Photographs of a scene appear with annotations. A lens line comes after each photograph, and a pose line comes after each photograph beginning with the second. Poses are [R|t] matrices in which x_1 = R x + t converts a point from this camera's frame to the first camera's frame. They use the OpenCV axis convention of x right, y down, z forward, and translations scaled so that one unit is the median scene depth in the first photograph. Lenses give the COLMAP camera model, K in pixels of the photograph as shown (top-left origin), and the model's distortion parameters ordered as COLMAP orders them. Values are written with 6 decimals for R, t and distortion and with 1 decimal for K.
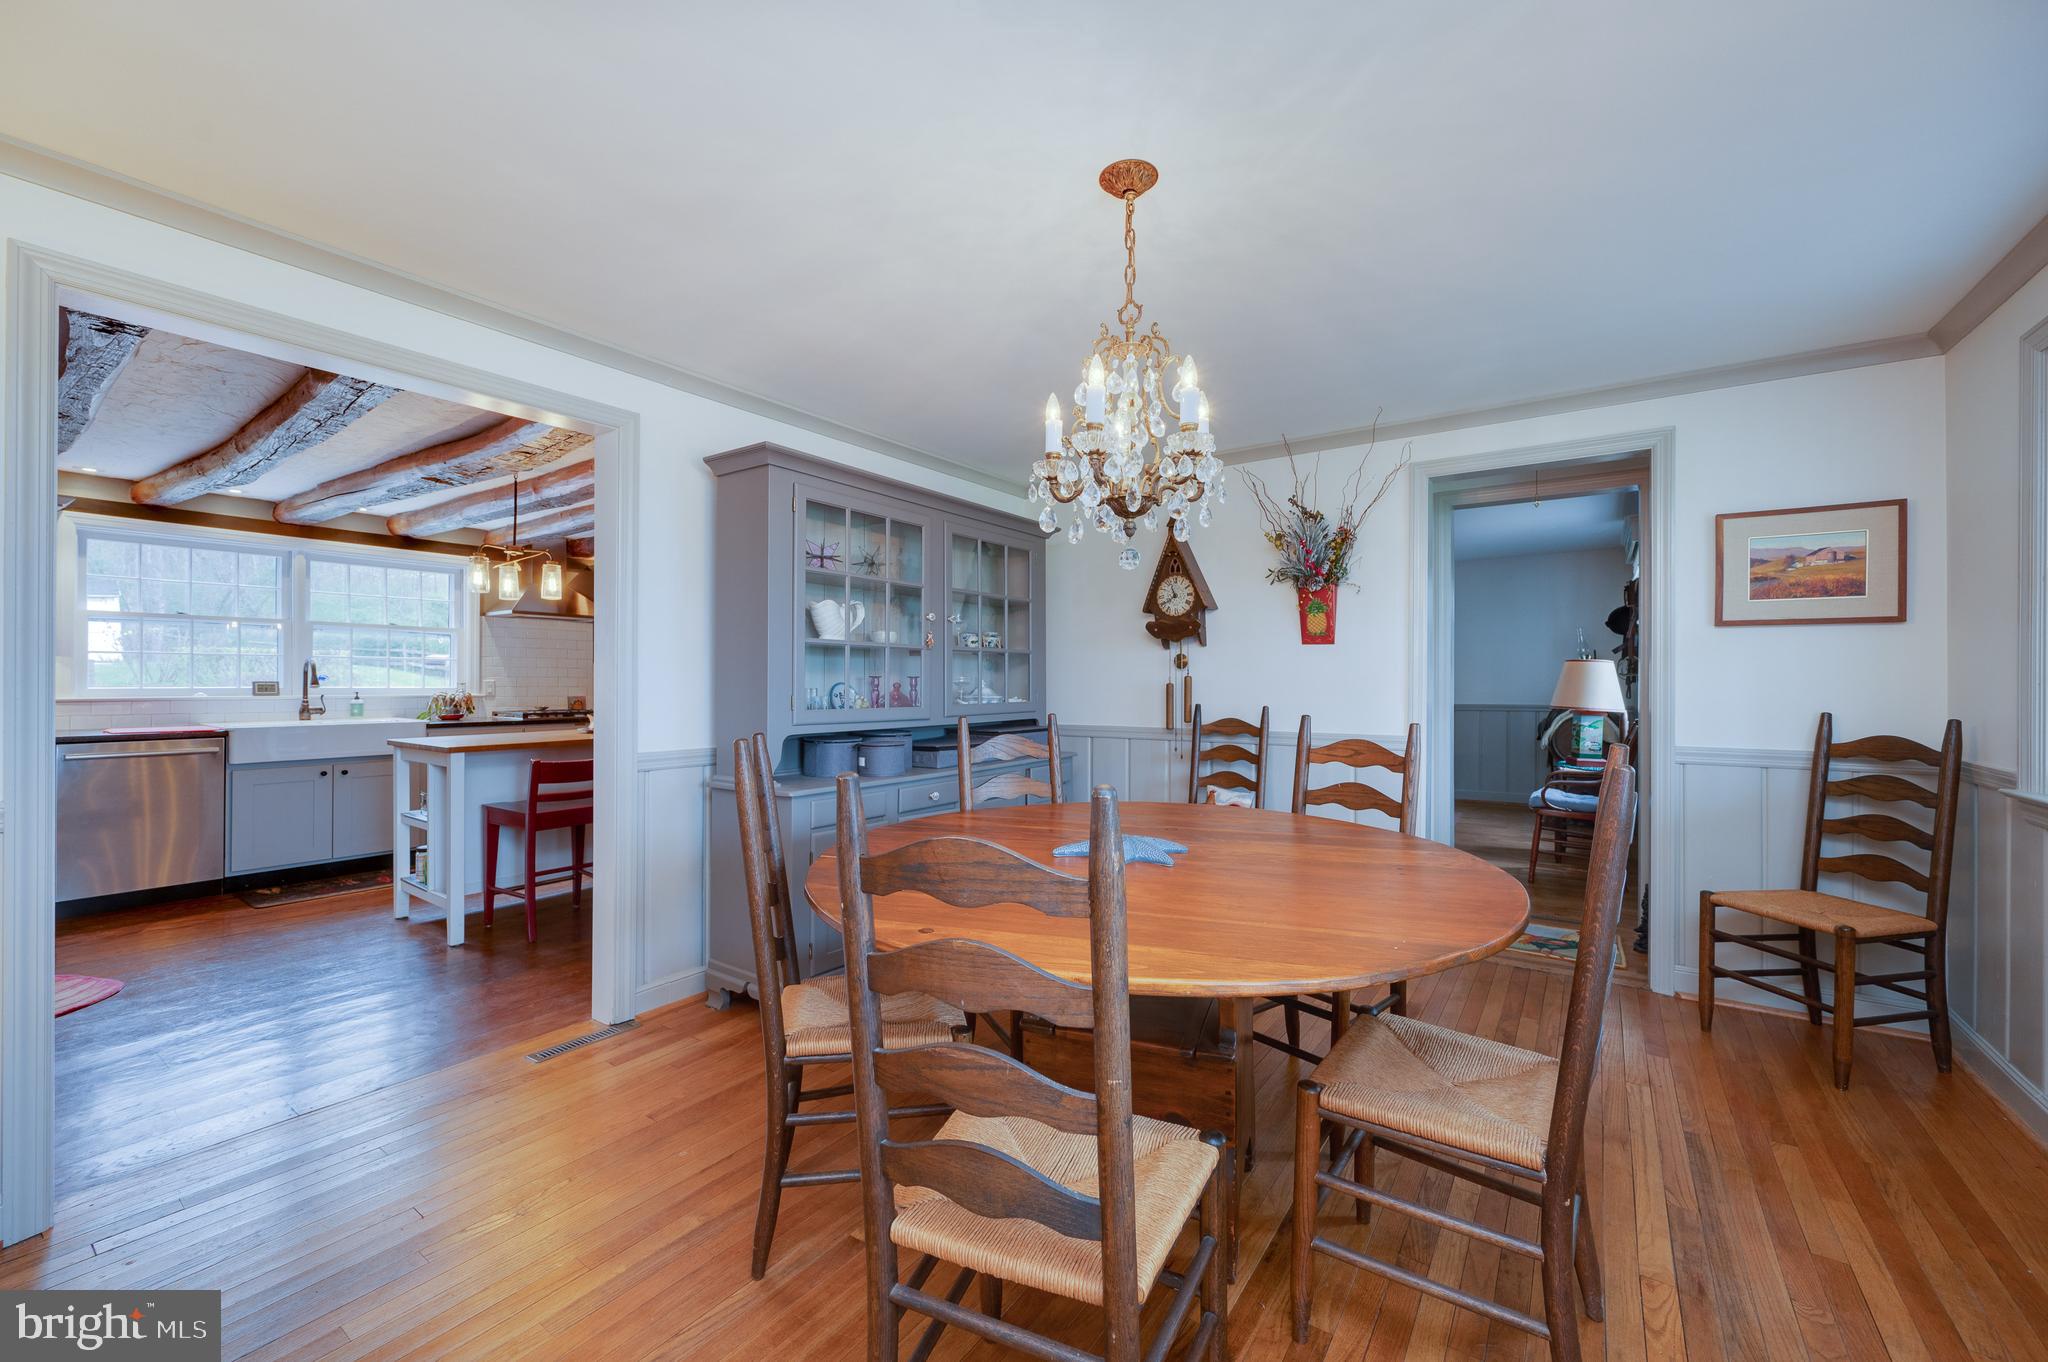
lens RADIAL K [[811.7, 0, 1016.4], [0, 811.7, 676.2], [0, 0, 1]] dist [0.000292, -0.000197]
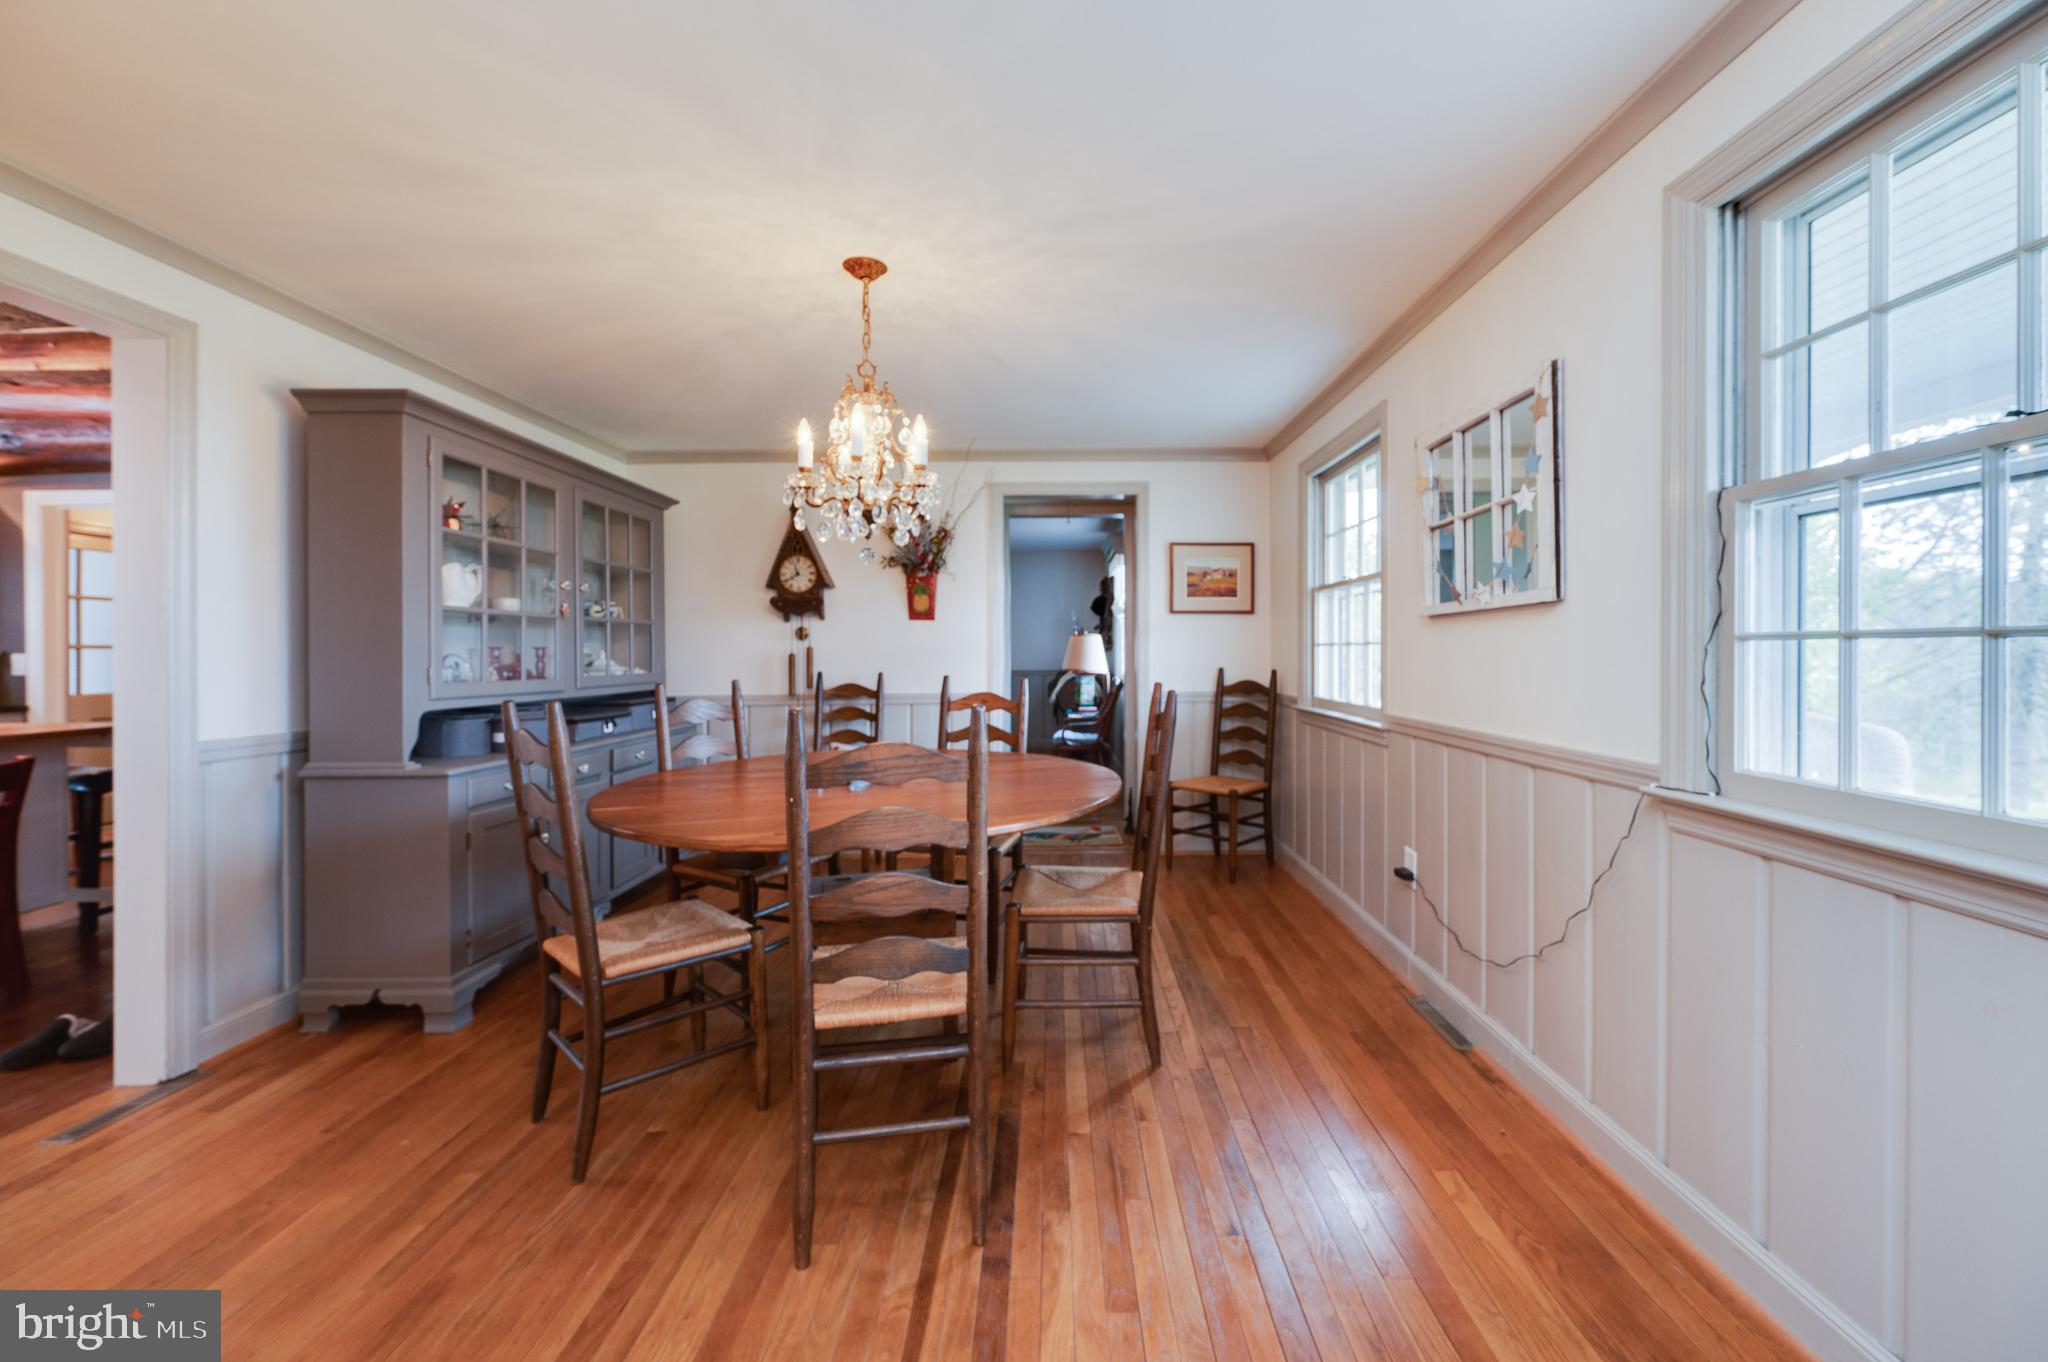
lens RADIAL K [[811.7, 0, 1064.1], [0, 811.7, 651.6], [0, 0, 1]] dist [0.000292, -0.000197]
pose [[0.812788, -0.005441, 0.582535, -0.224892], [0.003680, 0.999984, 0.004206, 0.004290], [-0.582549, -0.001275, 0.812795, -0.157985]]
